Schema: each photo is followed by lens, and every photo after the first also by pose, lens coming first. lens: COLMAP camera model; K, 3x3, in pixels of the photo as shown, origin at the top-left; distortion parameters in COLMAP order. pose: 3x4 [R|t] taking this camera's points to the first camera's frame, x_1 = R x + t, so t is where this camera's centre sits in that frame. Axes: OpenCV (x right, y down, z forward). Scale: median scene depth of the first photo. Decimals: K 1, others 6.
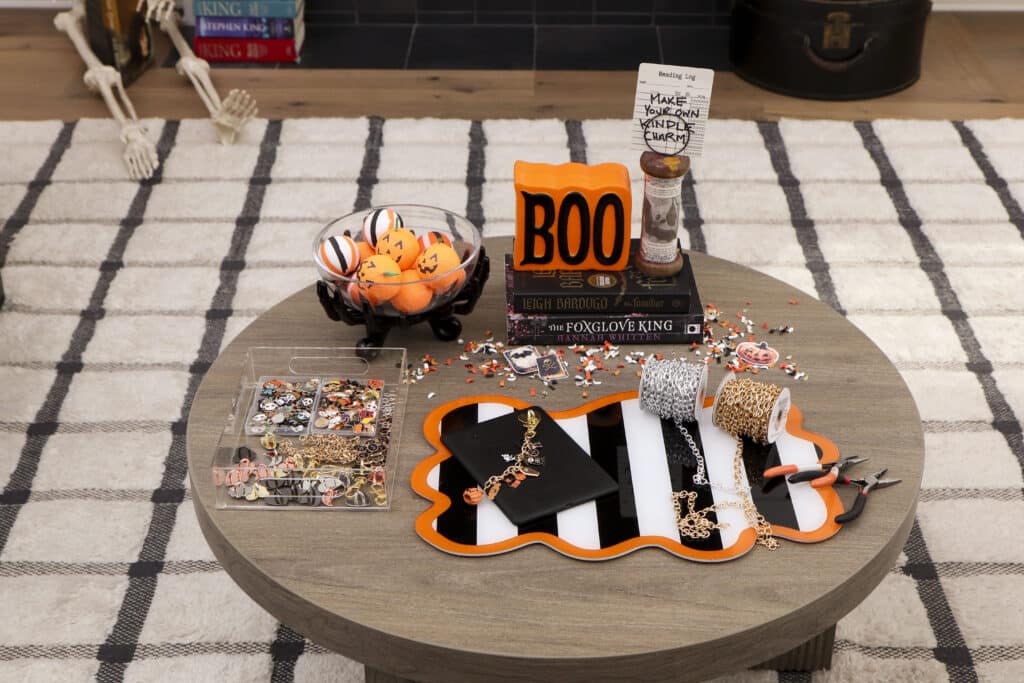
lens RADIAL K [[1488.3, 0, 515.4], [0, 1488.3, 331.3], [0, 0, 1]] dist [0.017915, 0.000000]
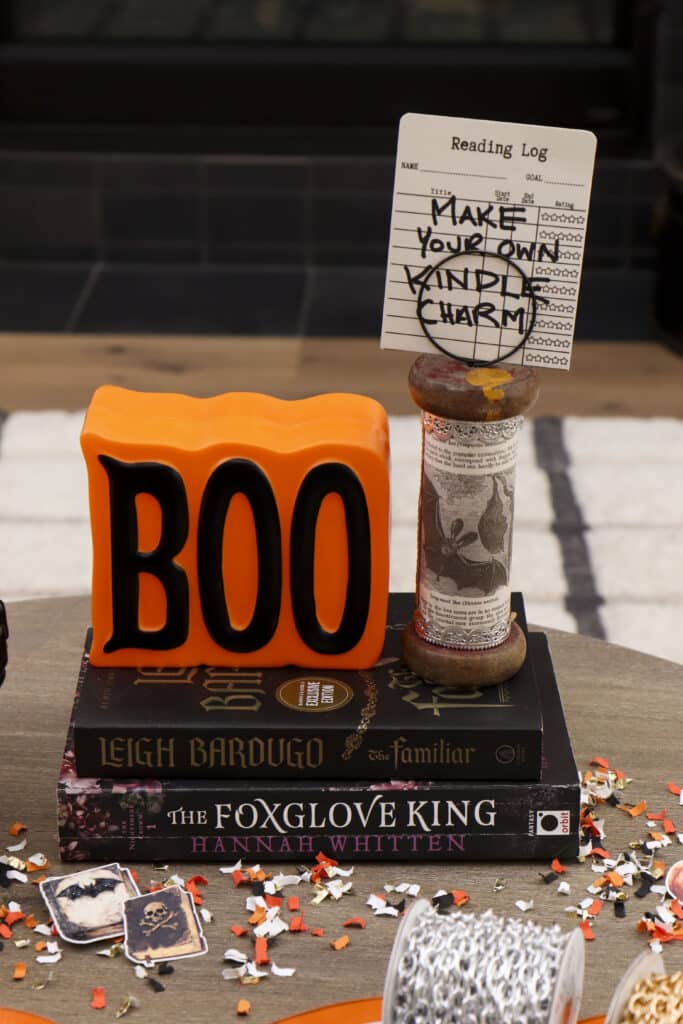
lens RADIAL K [[2156.4, 0, 344.7], [0, 2156.4, 506.9], [0, 0, 1]] dist [-0.037278, 0.000000]
pose [[0.999954, 0.007702, -0.005784, 0.070122], [-0.008432, 0.990232, -0.139176, -0.004556], [0.004656, 0.139218, 0.990251, 0.451590]]
